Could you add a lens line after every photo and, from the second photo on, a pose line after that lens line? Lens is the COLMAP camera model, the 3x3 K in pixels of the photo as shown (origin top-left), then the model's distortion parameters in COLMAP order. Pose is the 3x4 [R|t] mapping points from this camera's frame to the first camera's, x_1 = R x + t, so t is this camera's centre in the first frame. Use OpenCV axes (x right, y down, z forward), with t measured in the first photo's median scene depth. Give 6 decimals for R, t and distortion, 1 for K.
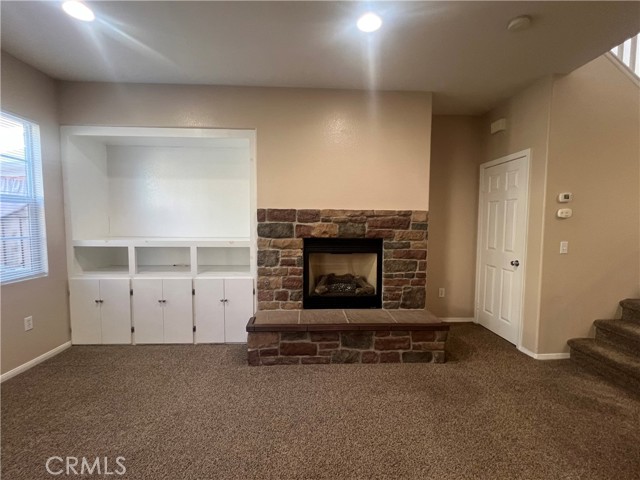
lens RADIAL K [[285.1, 0, 320.0], [0, 285.1, 240.0], [0, 0, 1]] dist [-0.001112, -0.000224]
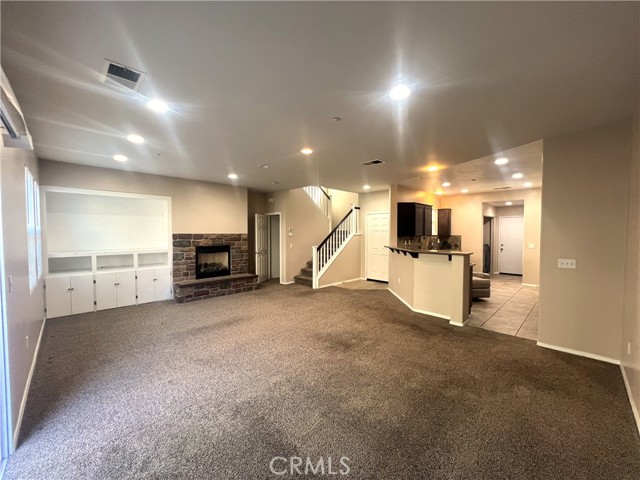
lens RADIAL K [[256.0, 0, 320.0], [0, 256.0, 240.0], [0, 0, 1]] dist [-0.001136, -0.000069]
pose [[0.744292, -0.027709, 0.667280, -0.663979], [0.043448, 0.999031, -0.006978, -0.002994], [-0.666440, 0.034186, 0.744775, -1.120281]]
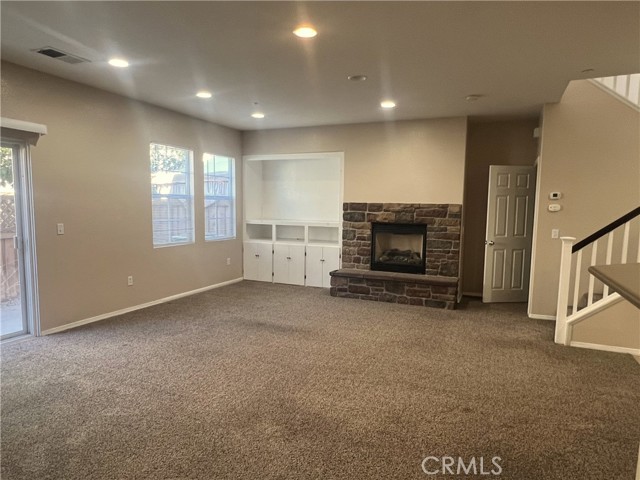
lens RADIAL K [[412.8, 0, 320.0], [0, 412.8, 240.0], [0, 0, 1]] dist [0.001246, 0.000182]
pose [[0.895842, 0.043723, -0.442217, 0.662597], [-0.034236, 0.998981, 0.029417, 0.032250], [0.443053, -0.011213, 0.896425, -1.063223]]
